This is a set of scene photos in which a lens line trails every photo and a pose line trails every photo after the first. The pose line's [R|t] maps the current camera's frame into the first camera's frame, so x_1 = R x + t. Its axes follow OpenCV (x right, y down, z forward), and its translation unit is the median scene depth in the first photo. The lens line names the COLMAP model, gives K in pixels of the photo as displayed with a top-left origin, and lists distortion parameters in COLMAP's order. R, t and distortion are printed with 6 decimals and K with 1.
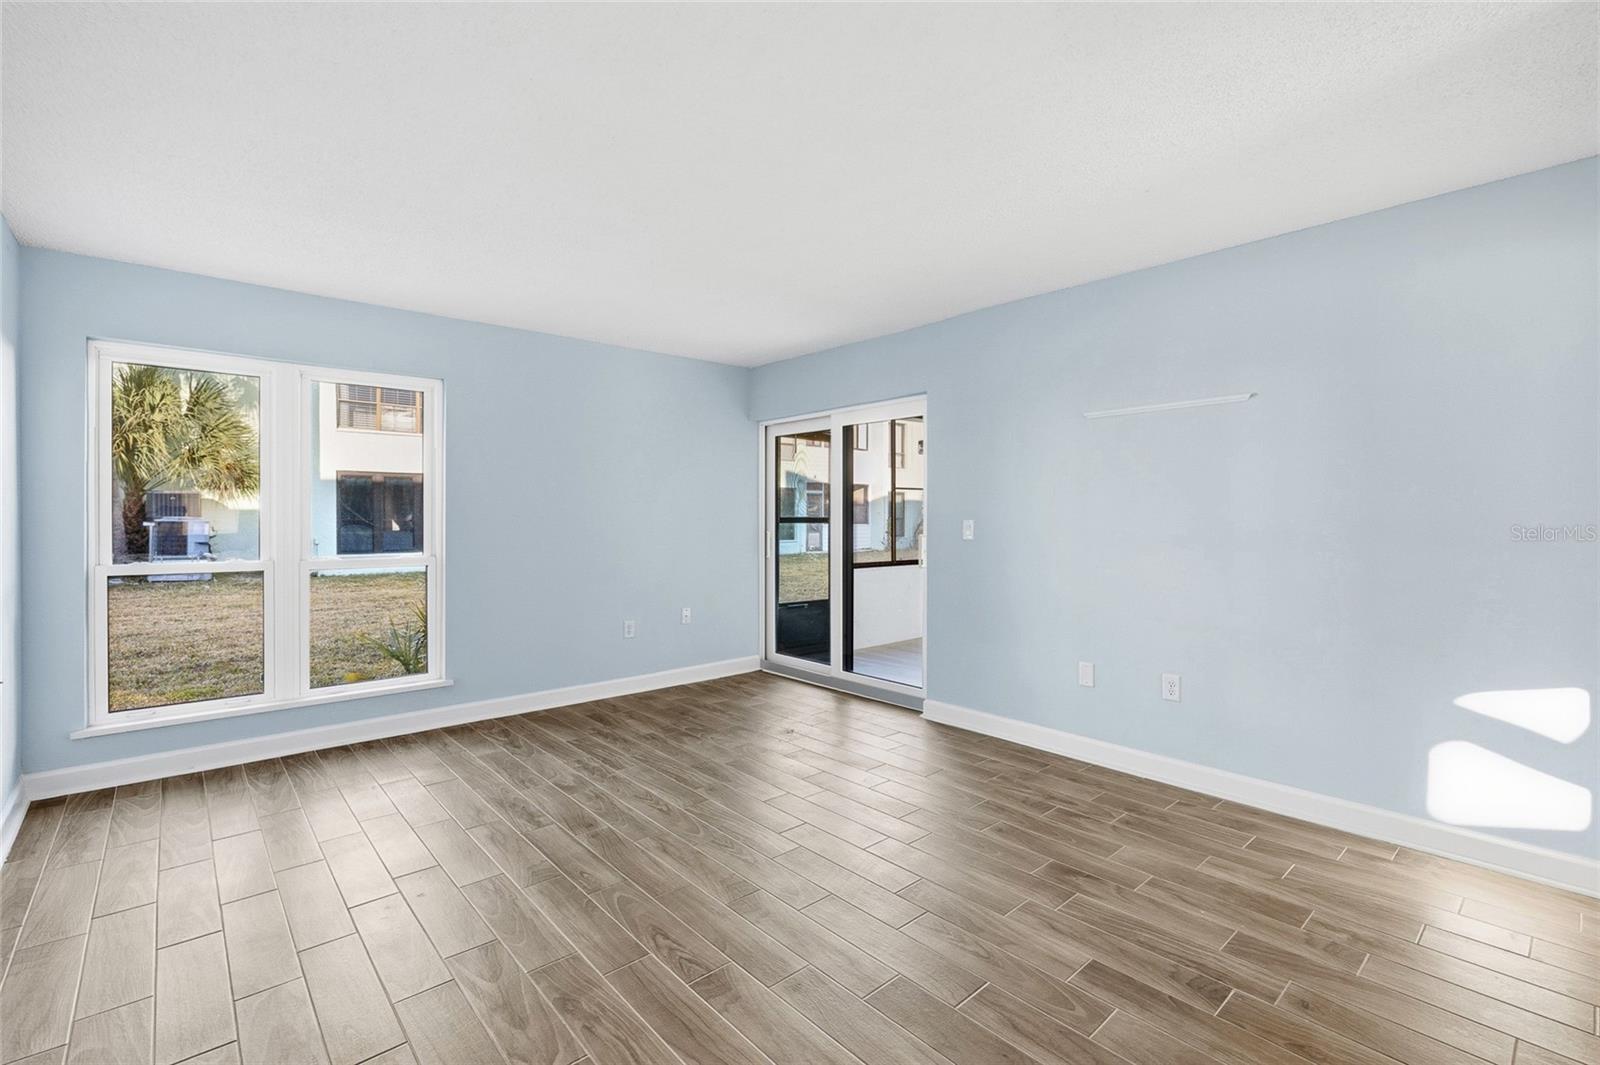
lens RADIAL K [[717.1, 0, 805.3], [0, 717.1, 525.3], [0, 0, 1]] dist [-0.008056, 0.000966]
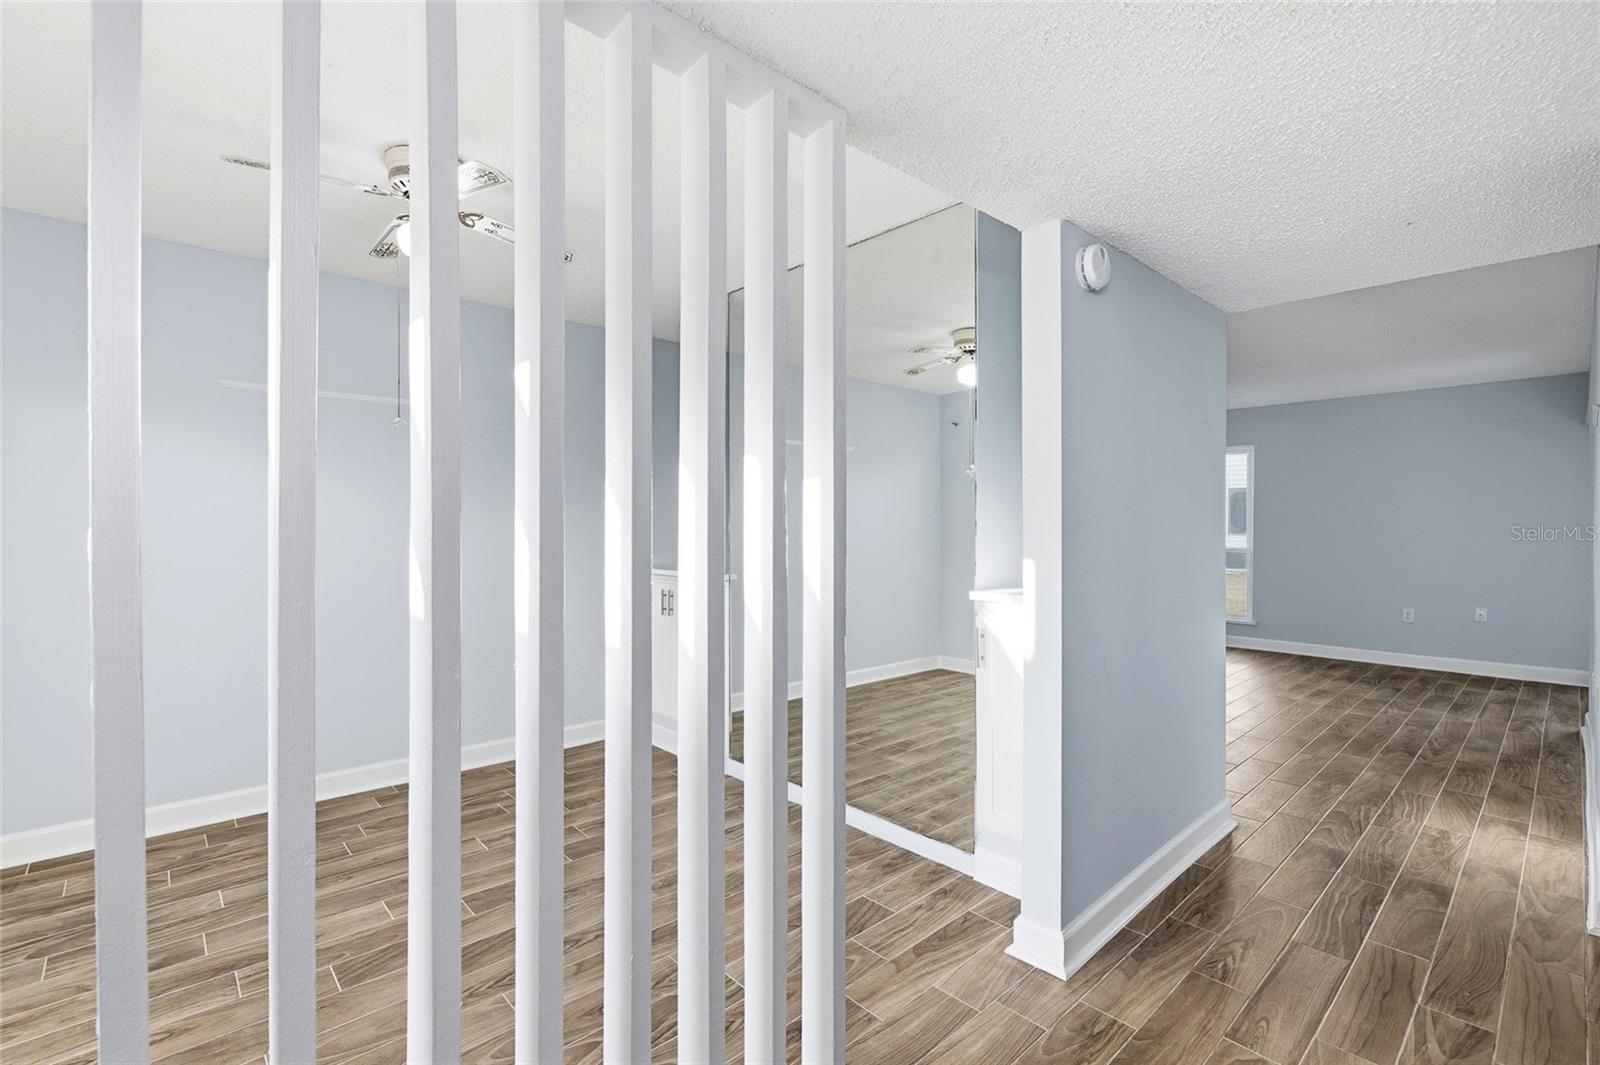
lens RADIAL K [[717.1, 0, 806.4], [0, 717.1, 527.6], [0, 0, 1]] dist [-0.008056, 0.000966]
pose [[0.012536, -0.001930, -0.999920, 1.607355], [-0.015654, 0.999875, -0.002127, 0.017034], [0.999799, 0.015679, 0.012504, -0.110503]]
